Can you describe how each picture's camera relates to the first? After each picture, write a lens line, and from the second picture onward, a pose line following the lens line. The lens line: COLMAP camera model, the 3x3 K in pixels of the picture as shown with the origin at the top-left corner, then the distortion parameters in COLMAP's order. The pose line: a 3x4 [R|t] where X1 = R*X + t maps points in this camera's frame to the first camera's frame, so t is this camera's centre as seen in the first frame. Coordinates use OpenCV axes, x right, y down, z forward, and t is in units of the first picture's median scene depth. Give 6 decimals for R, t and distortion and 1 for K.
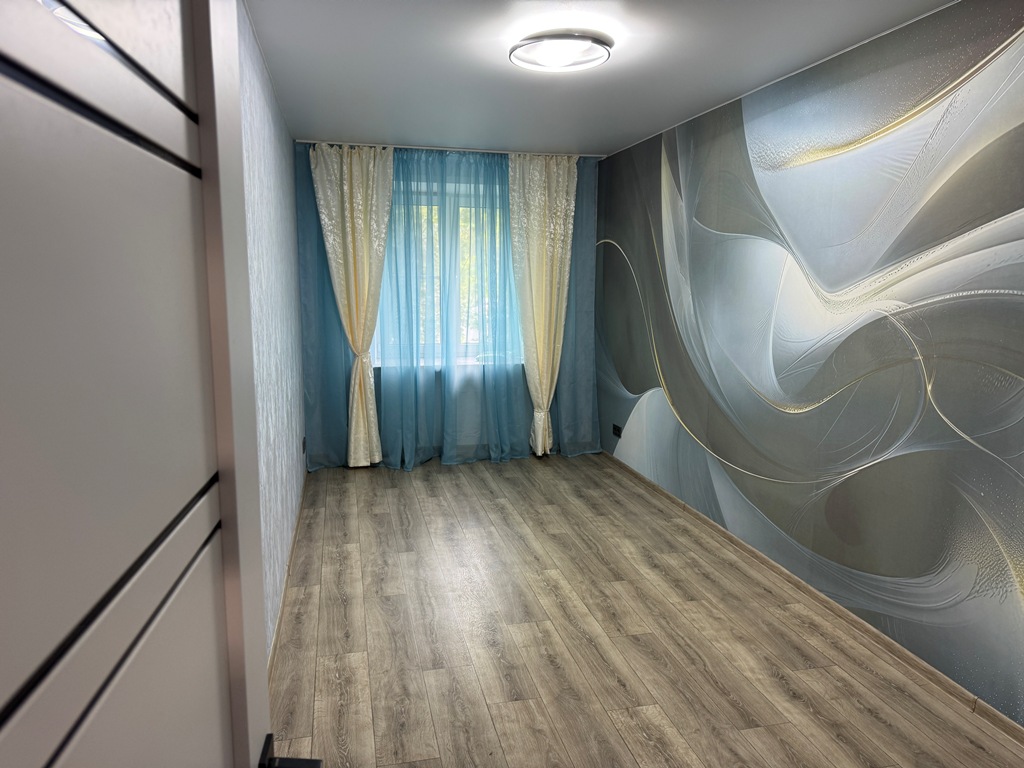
lens RADIAL K [[717.7, 0, 519.3], [0, 717.7, 382.8], [0, 0, 1]] dist [0.165536, -0.333559]
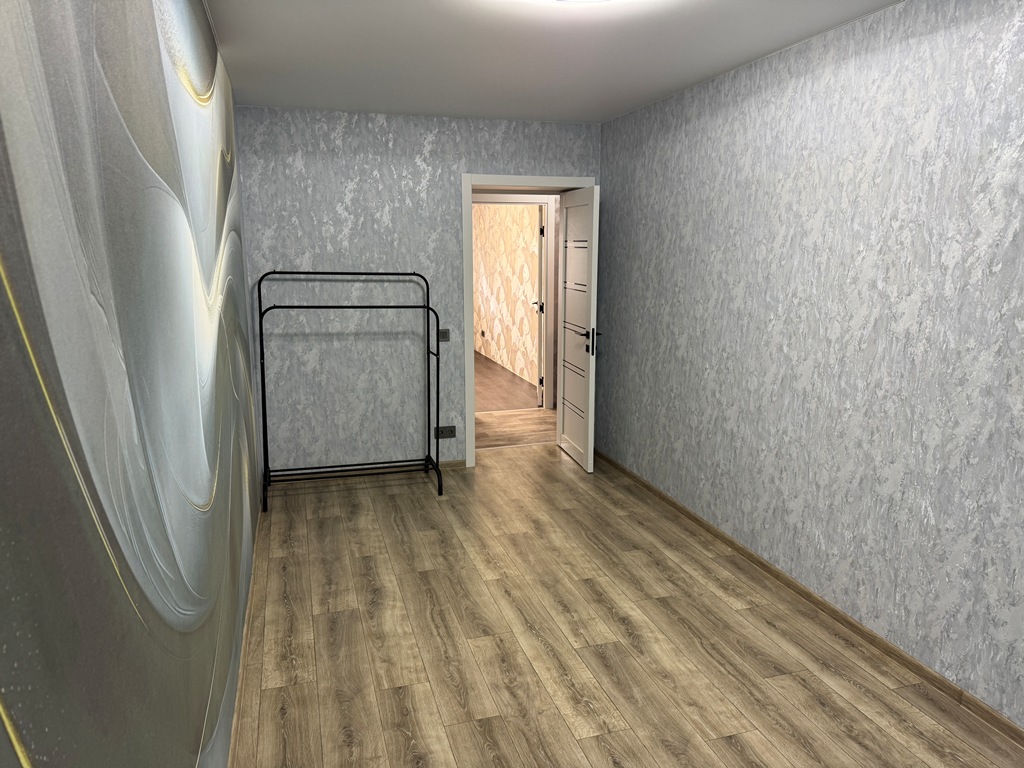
lens RADIAL K [[717.7, 0, 519.3], [0, 717.7, 382.8], [0, 0, 1]] dist [0.165536, -0.333559]
pose [[-0.998047, 0.011146, -0.061470, 0.169132], [-0.009170, 0.947161, 0.320628, -0.289298], [0.061795, 0.320565, -0.945209, 1.811236]]
